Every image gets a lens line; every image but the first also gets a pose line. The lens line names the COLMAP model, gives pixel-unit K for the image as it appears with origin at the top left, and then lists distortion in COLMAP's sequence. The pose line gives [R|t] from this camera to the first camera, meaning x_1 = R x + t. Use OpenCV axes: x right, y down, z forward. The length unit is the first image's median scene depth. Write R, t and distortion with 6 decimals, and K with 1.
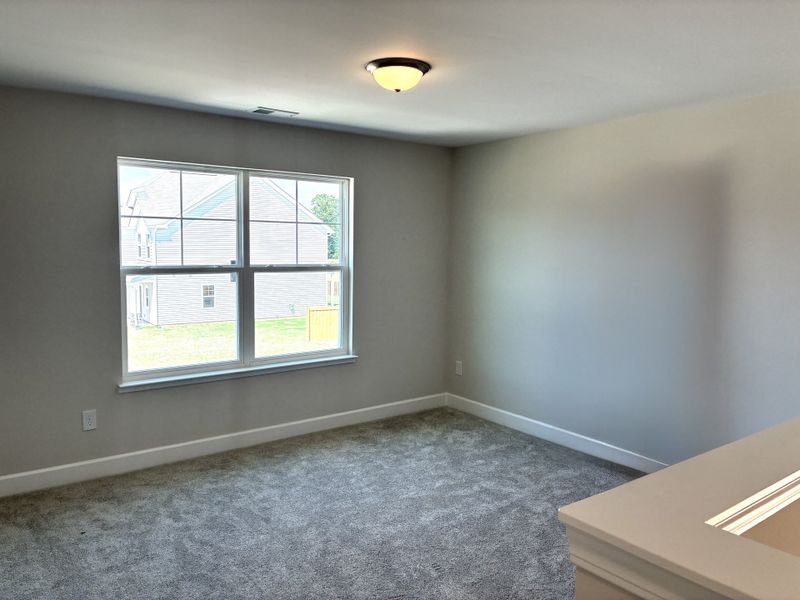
lens RADIAL K [[622.3, 0, 395.1], [0, 622.3, 299.7], [0, 0, 1]] dist [0.010611, -0.000458]
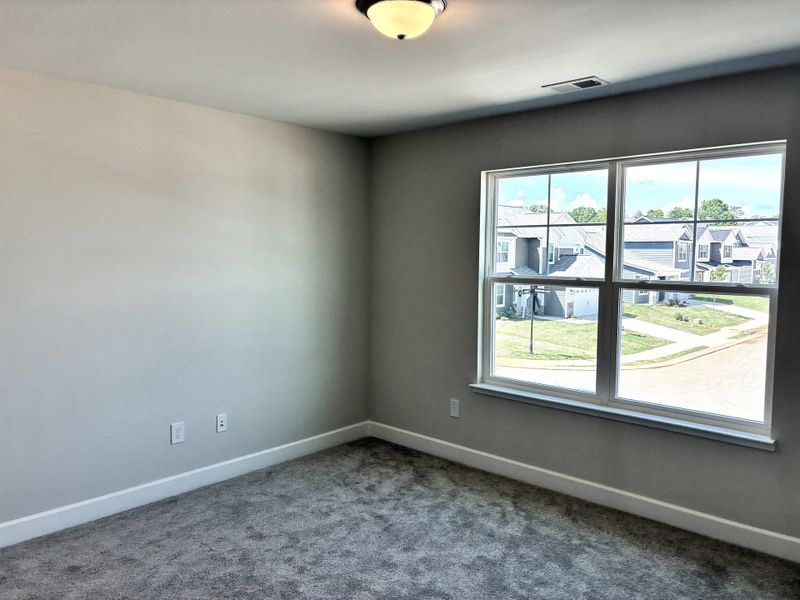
lens RADIAL K [[622.3, 0, 400.1], [0, 622.3, 295.4], [0, 0, 1]] dist [0.010611, -0.000458]
pose [[0.158154, 0.066124, -0.985198, 0.542367], [-0.088143, 0.994717, 0.052613, -0.056223], [0.983472, 0.078517, 0.163147, 0.640538]]
